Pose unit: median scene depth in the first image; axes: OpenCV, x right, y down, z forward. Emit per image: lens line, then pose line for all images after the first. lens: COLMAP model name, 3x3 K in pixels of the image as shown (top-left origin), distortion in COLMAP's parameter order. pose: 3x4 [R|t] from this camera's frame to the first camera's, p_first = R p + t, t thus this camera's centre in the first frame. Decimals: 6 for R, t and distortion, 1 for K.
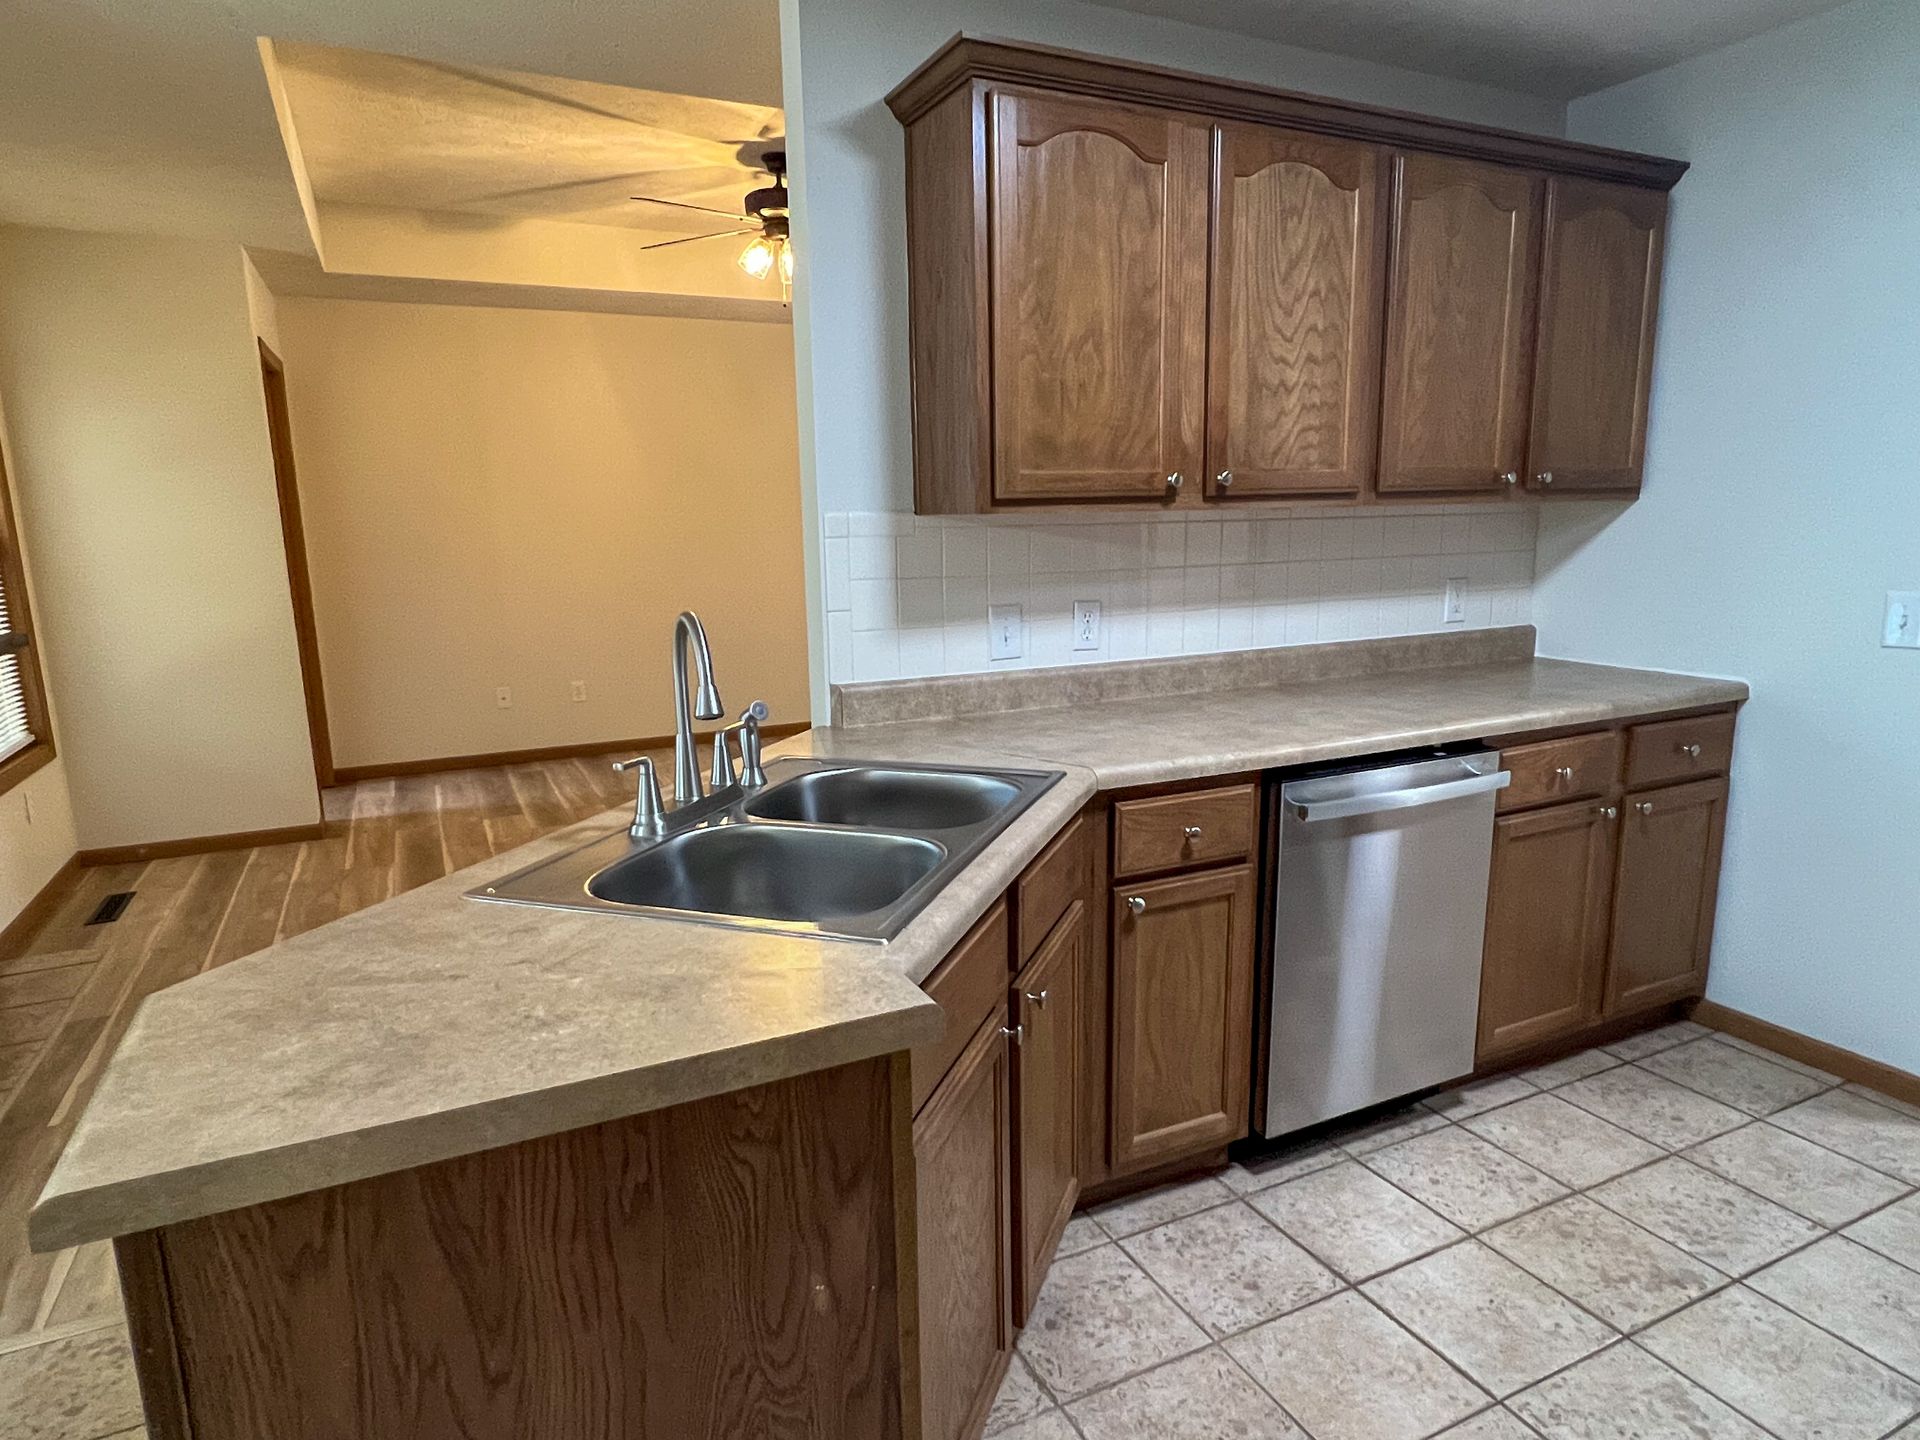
lens RADIAL K [[1131.8, 0, 960.8], [0, 1131.8, 728.5], [0, 0, 1]] dist [0.002117, 0.000559]
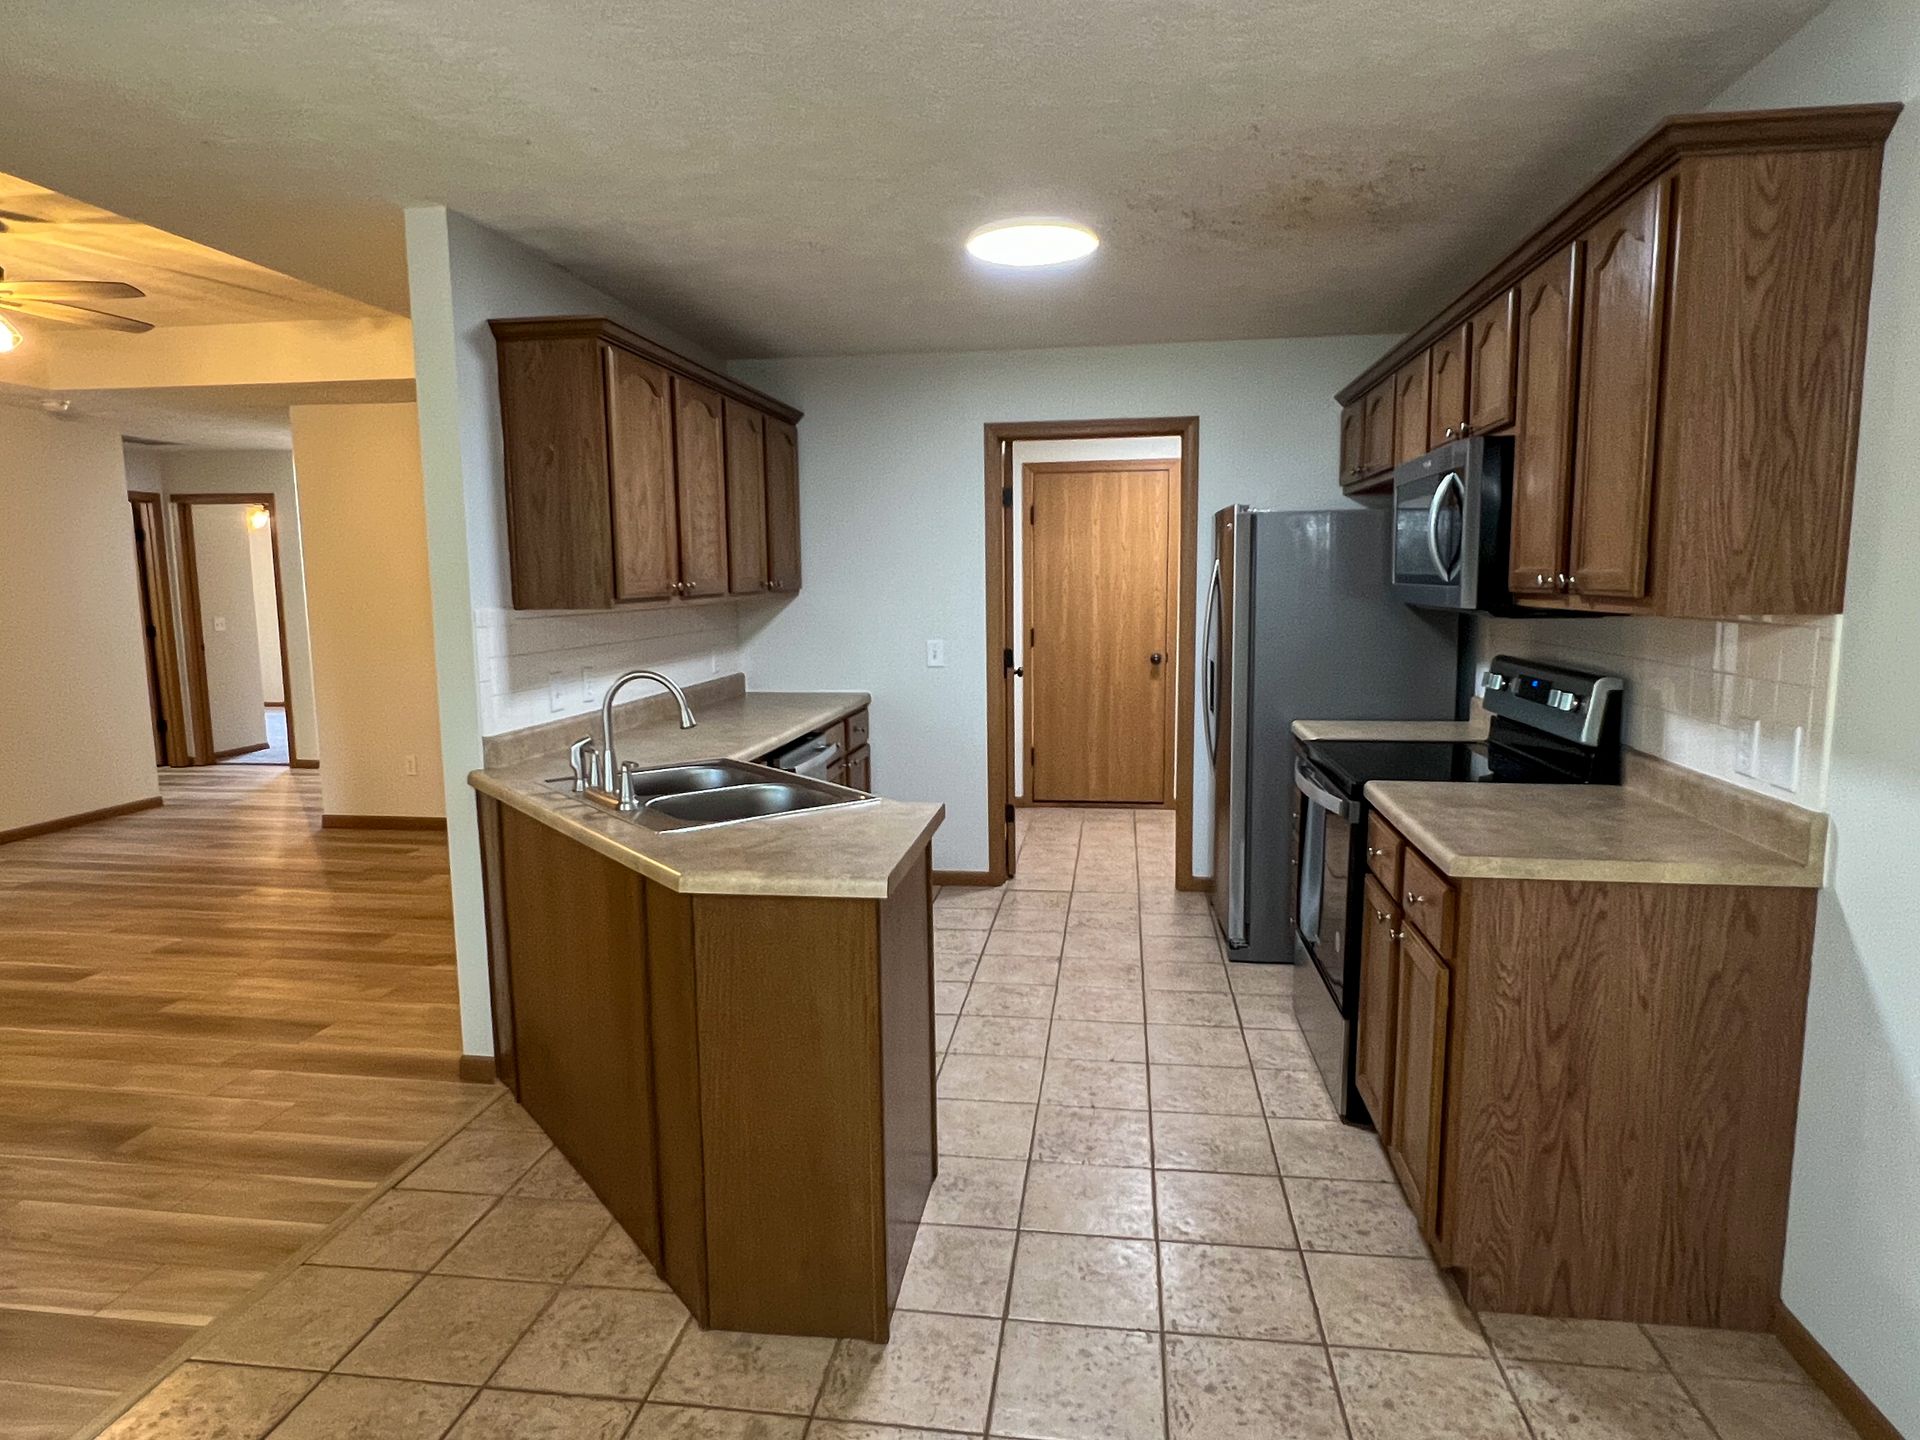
lens RADIAL K [[1160.2, 0, 952.7], [0, 1160.2, 727.6], [0, 0, 1]] dist [0.004309, 0.001630]
pose [[0.562298, -0.096411, 0.821295, -0.898731], [0.154587, 0.987927, 0.010135, 0.020577], [-0.812357, 0.121262, 0.570413, -0.219212]]
